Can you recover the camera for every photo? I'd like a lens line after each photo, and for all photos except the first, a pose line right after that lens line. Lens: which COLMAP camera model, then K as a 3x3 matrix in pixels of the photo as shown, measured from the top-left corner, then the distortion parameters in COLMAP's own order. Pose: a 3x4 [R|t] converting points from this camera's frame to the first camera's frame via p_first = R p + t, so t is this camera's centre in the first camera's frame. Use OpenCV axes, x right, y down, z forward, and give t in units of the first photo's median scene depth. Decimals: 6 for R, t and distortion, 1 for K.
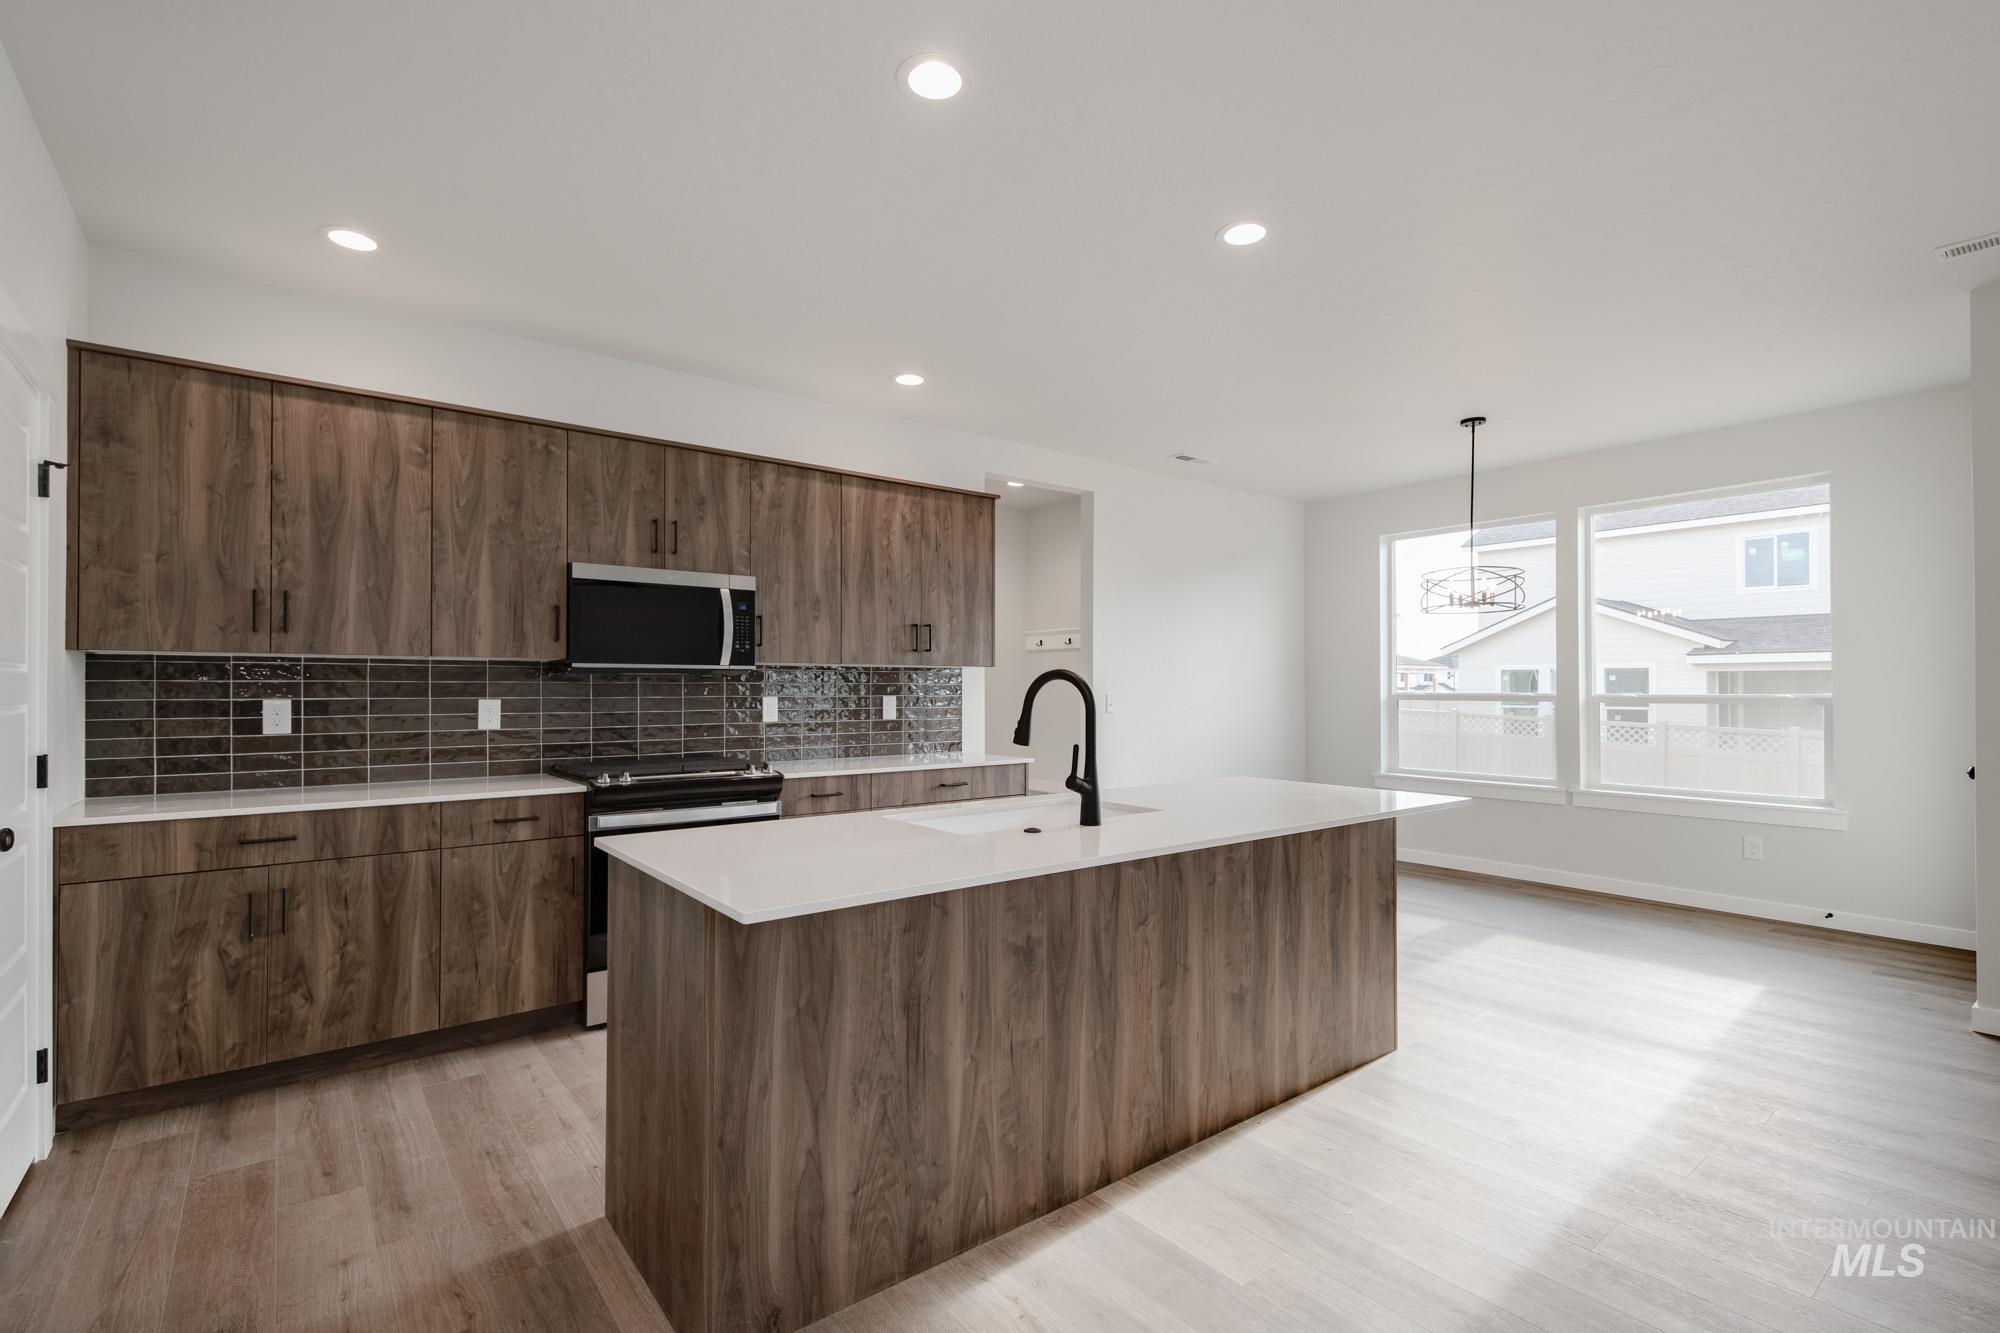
lens RADIAL K [[914.8, 0, 998.7], [0, 914.8, 677.1], [0, 0, 1]] dist [0.013661, -0.002955]
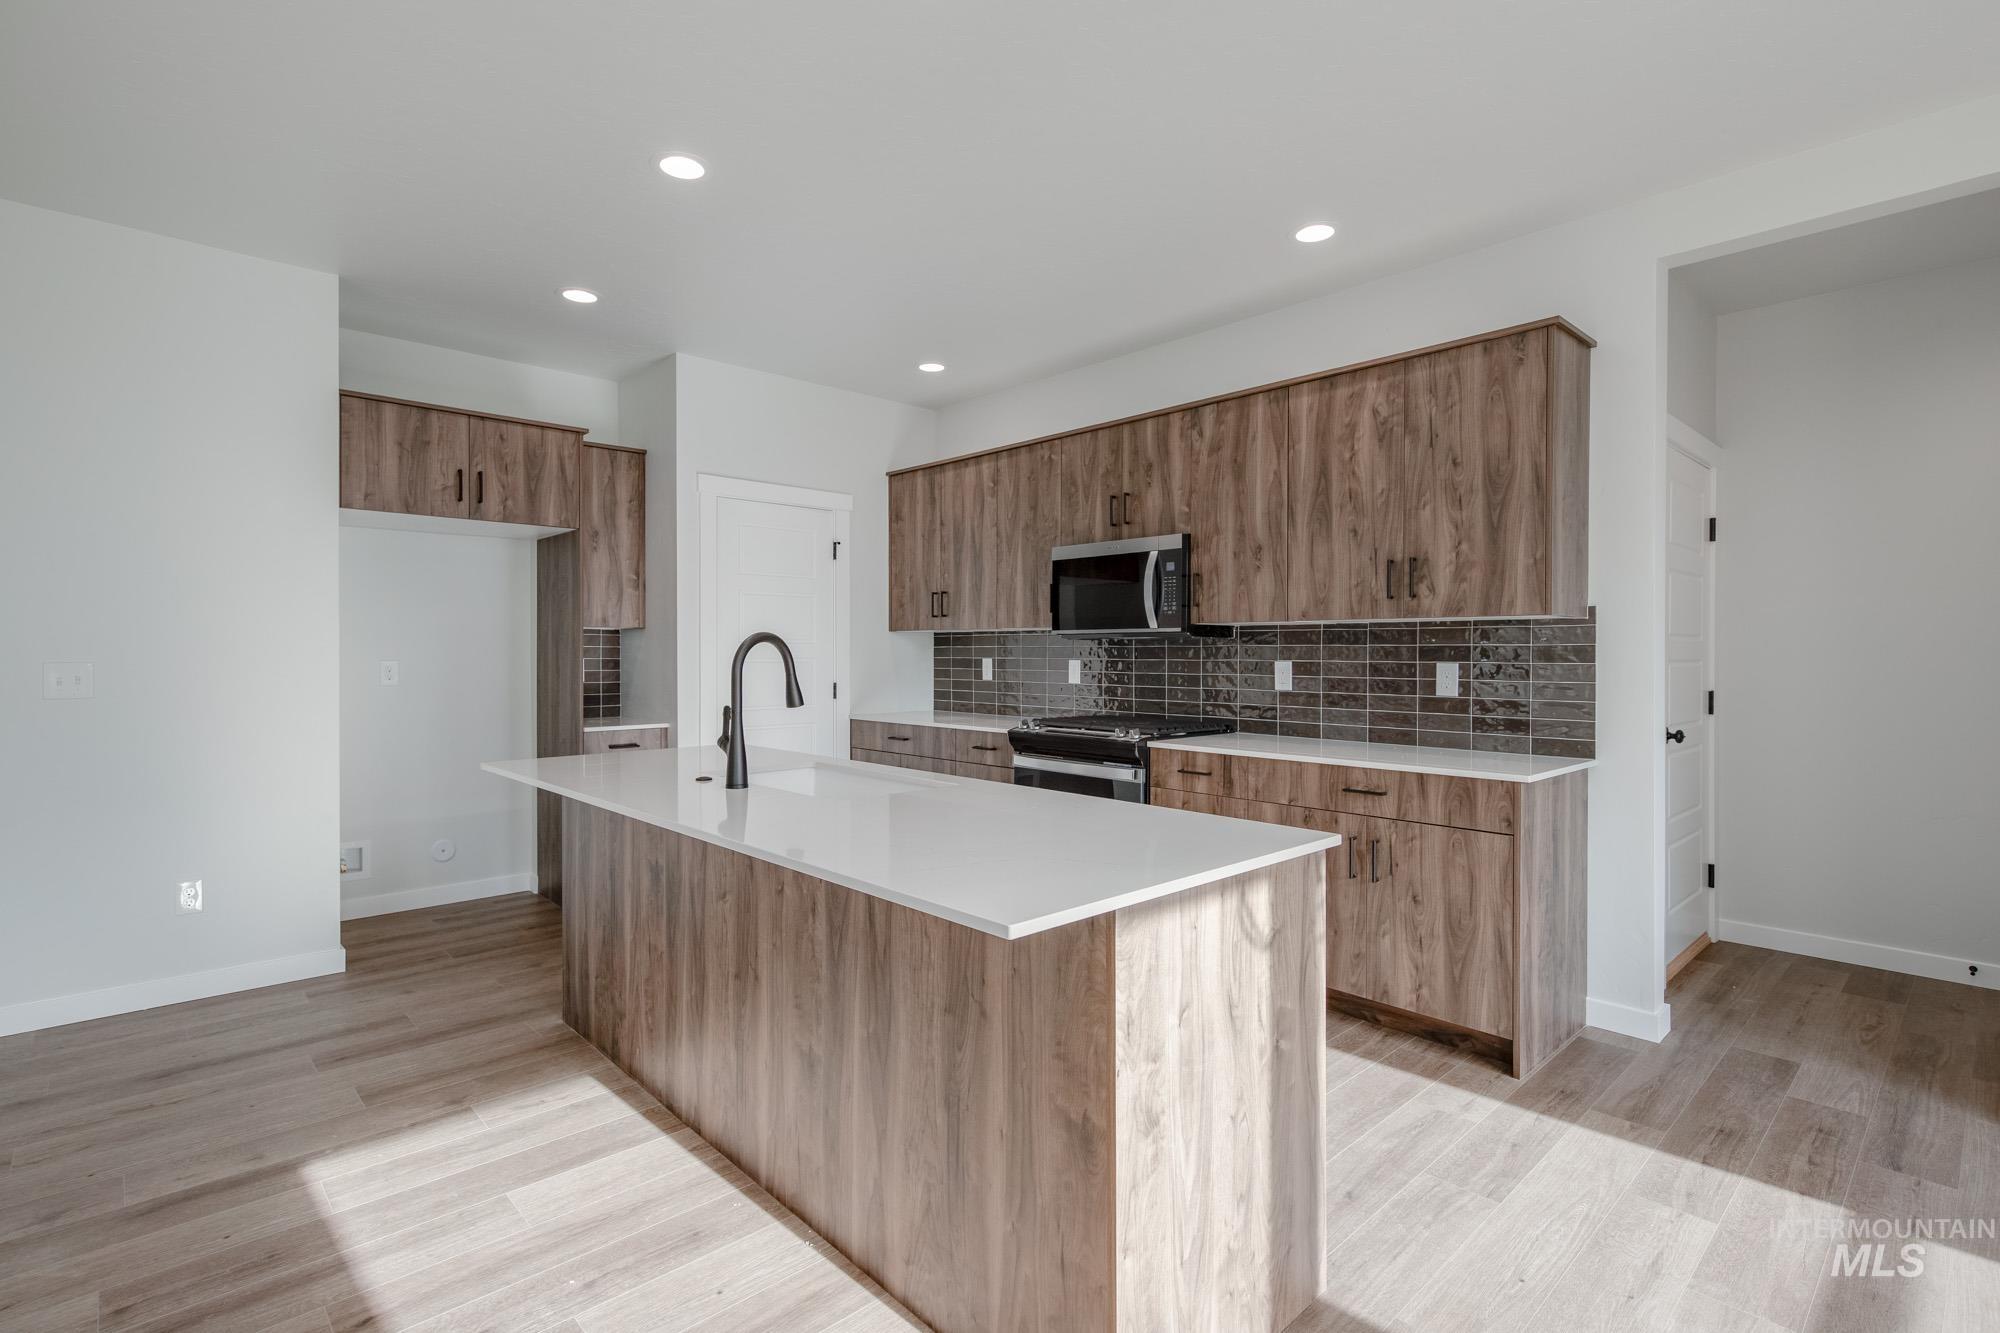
lens RADIAL K [[959.9, 0, 988.4], [0, 959.9, 655.6], [0, 0, 1]] dist [0.014202, -0.004861]
pose [[0.074031, 0.004603, -0.997245, 0.743038], [0.010474, 0.999931, 0.005393, 0.009443], [0.997201, -0.010845, 0.073977, 0.764406]]
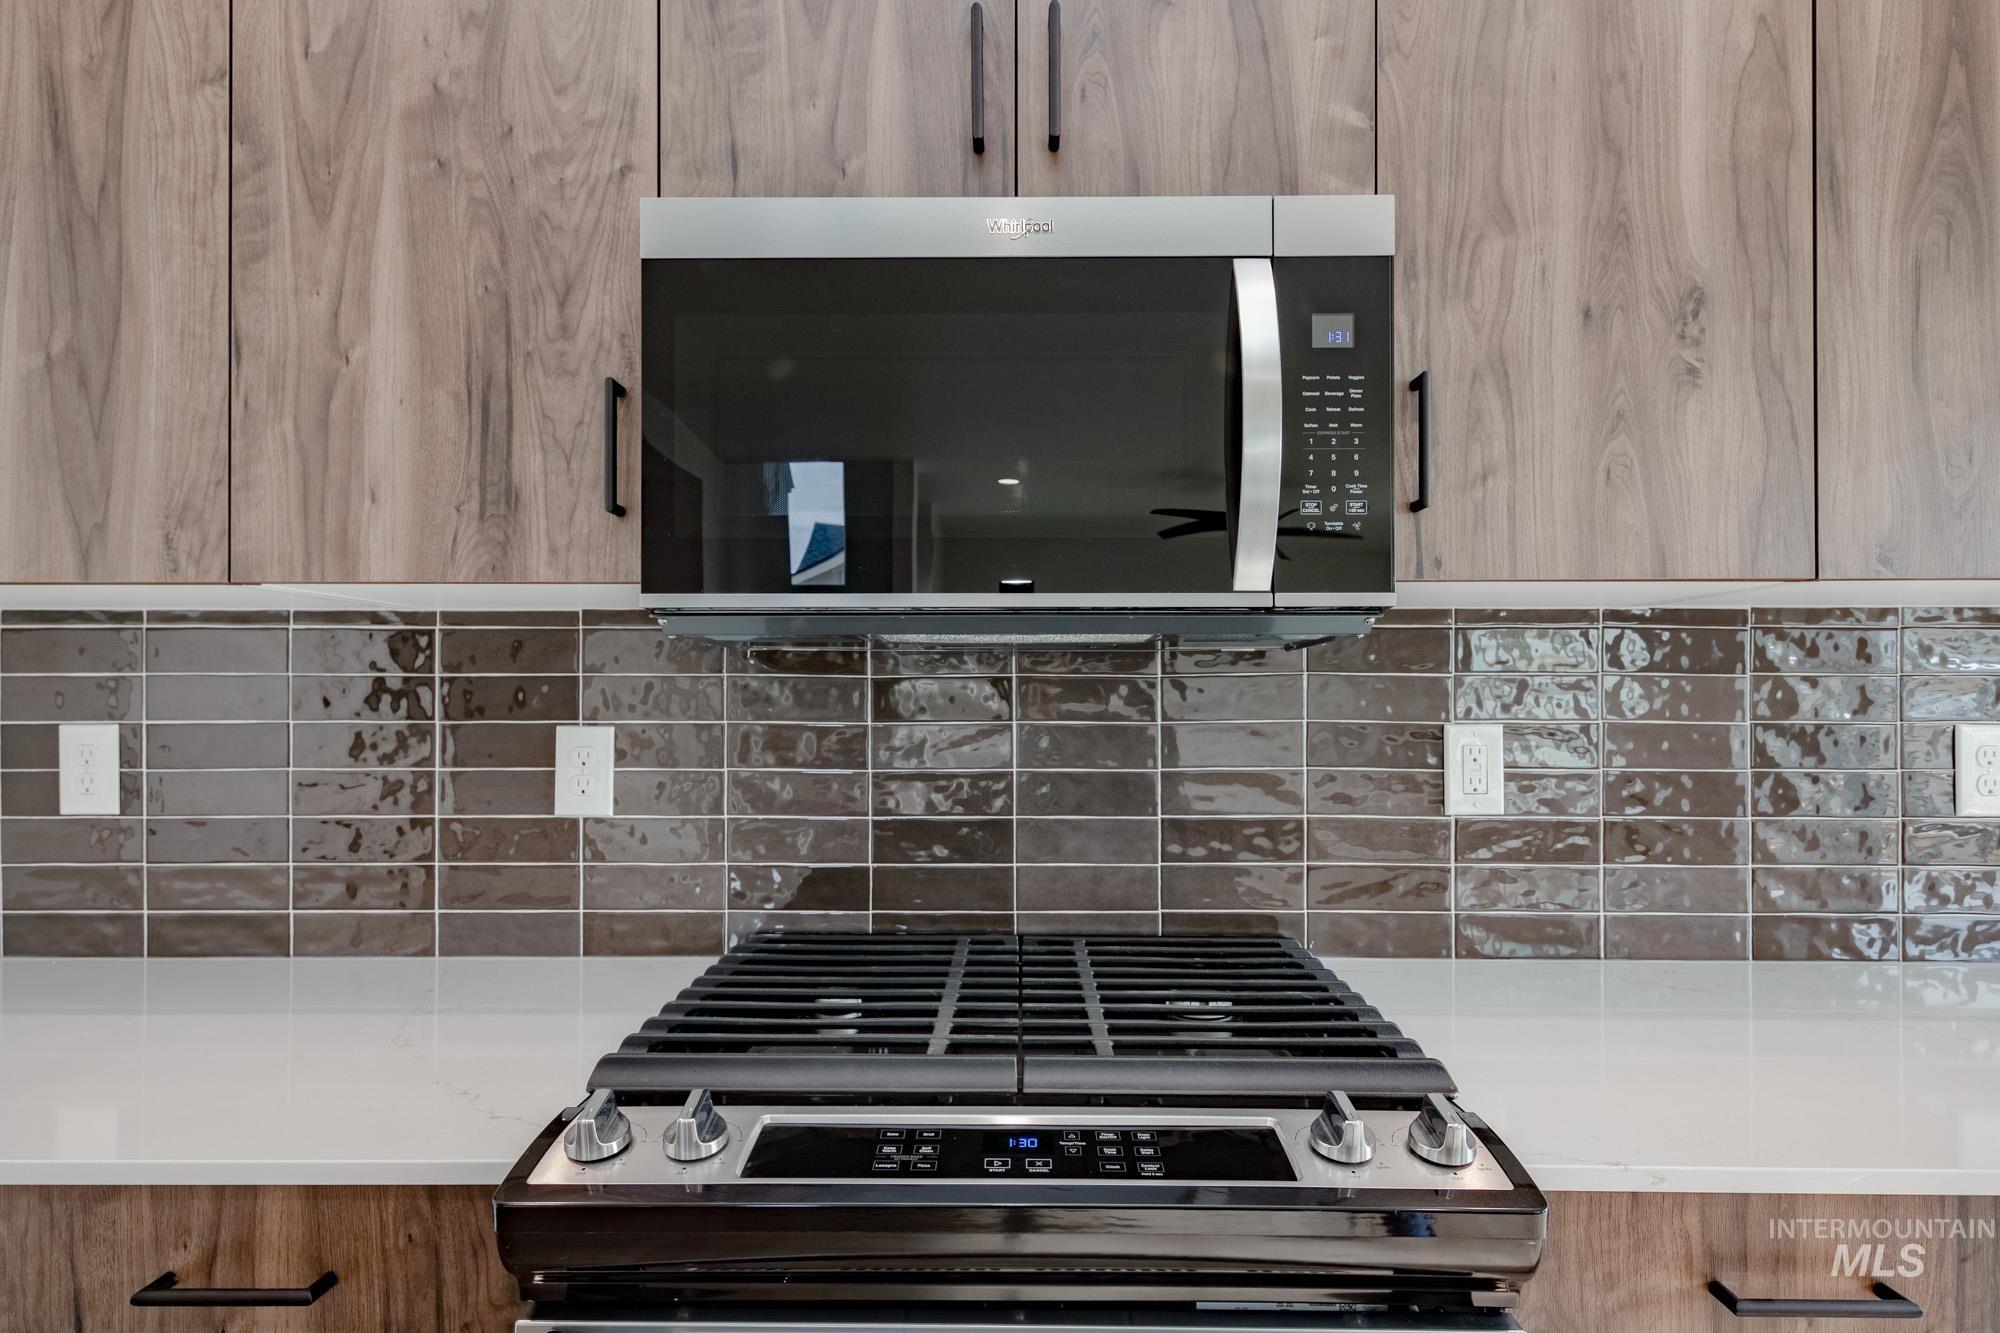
lens RADIAL K [[1080.6, 0, 1005.9], [0, 1080.6, 698.6], [0, 0, 1]] dist [0.006108, -0.000068]
pose [[0.782641, 0.000548, -0.622473, -0.184072], [0.007740, 0.999914, 0.010612, 0.010673], [0.622425, -0.013124, 0.782569, 0.769487]]
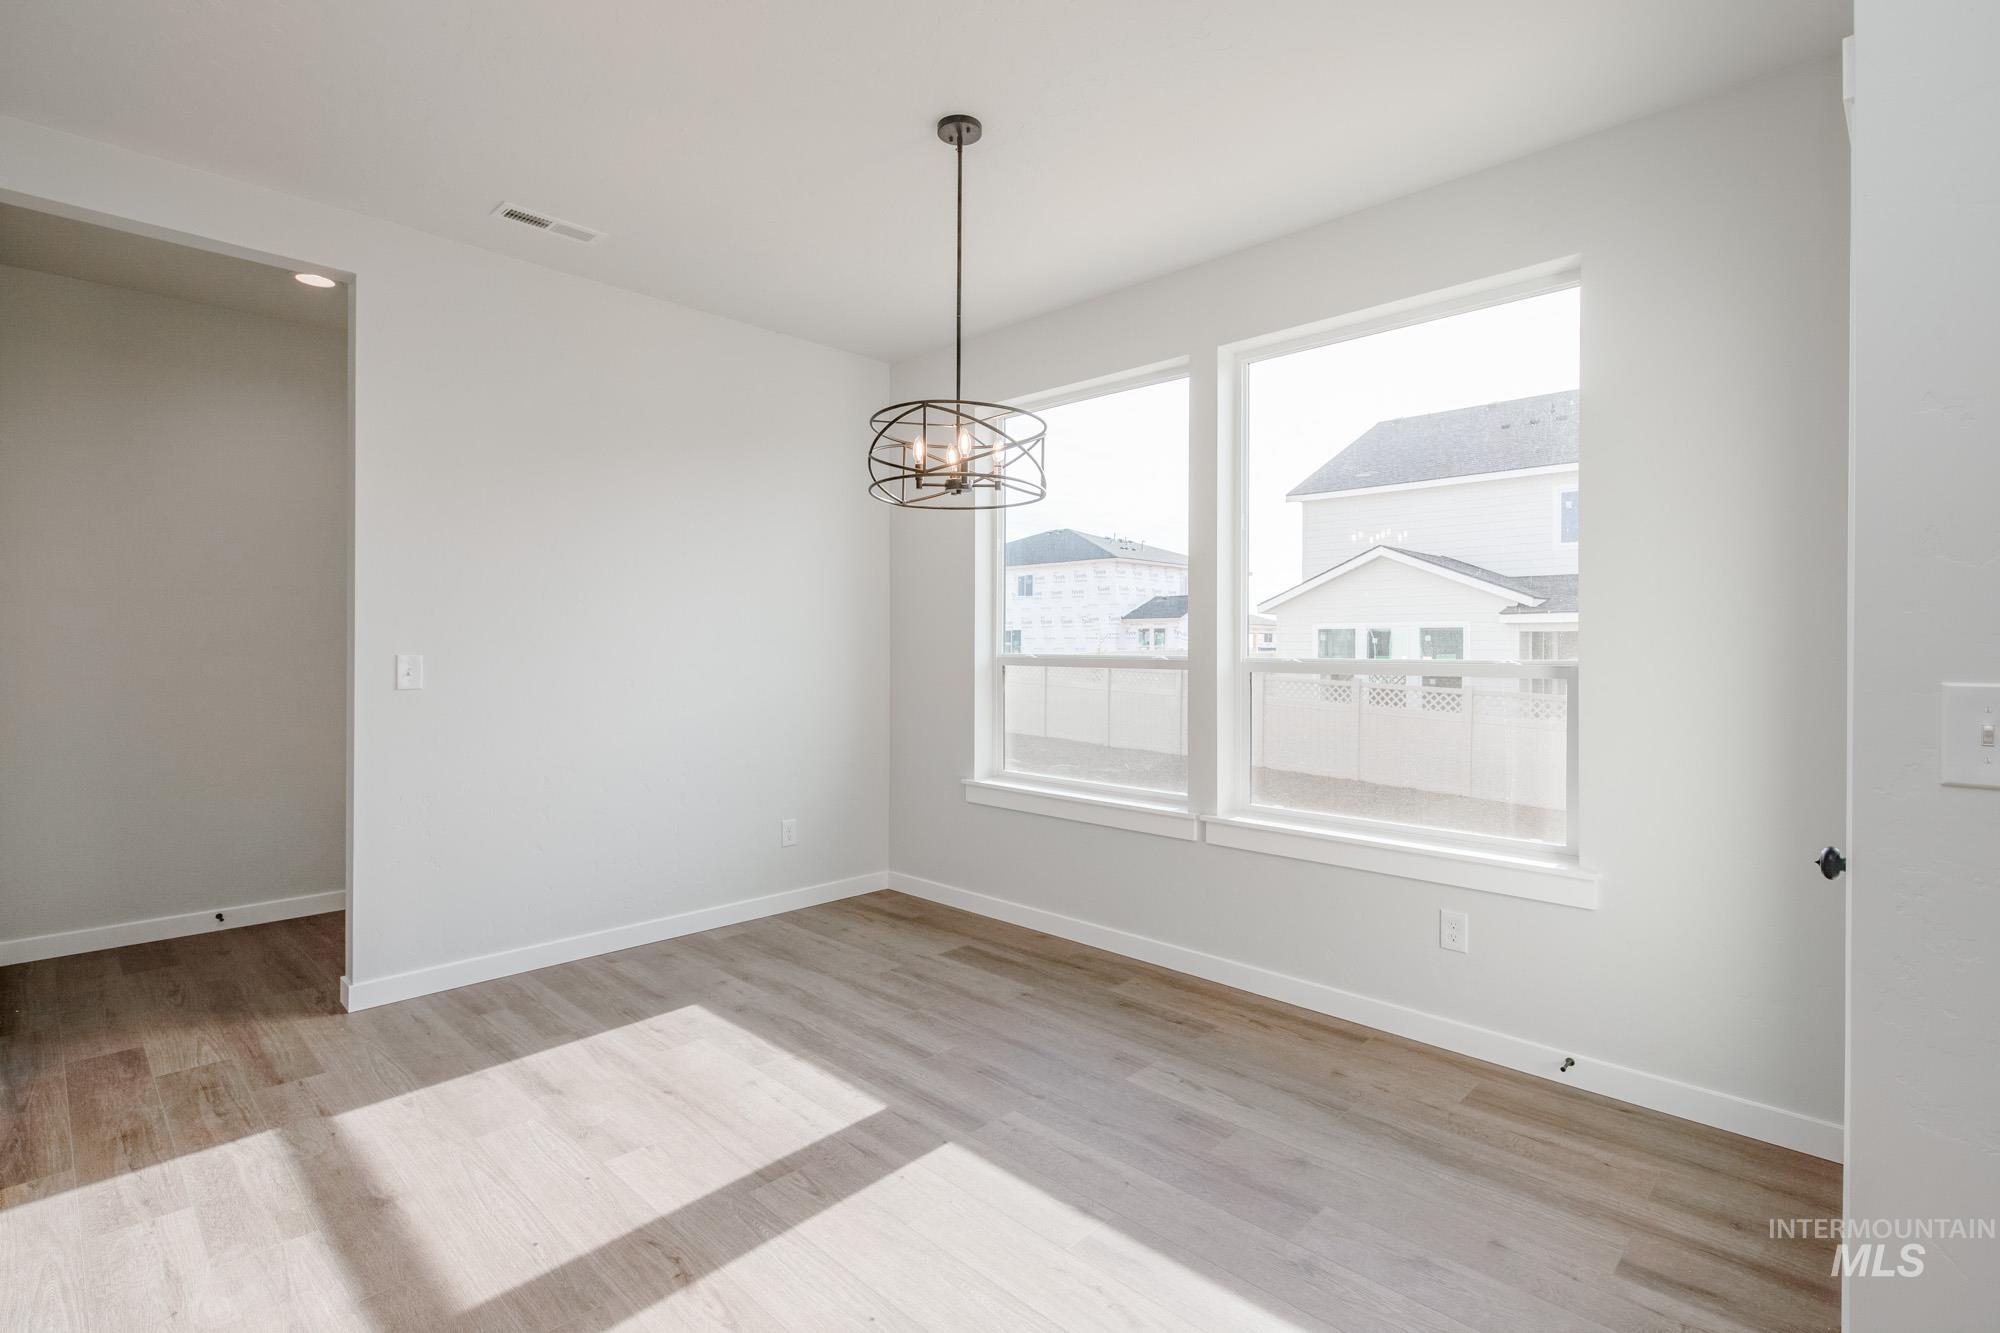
lens RADIAL K [[914.8, 0, 1029.6], [0, 914.8, 651.1], [0, 0, 1]] dist [0.013661, -0.002955]
pose [[0.990883, 0.005145, 0.134626, 0.638254], [-0.007217, 0.999863, 0.014907, 0.007968], [-0.134530, -0.015743, 0.990784, 0.632607]]
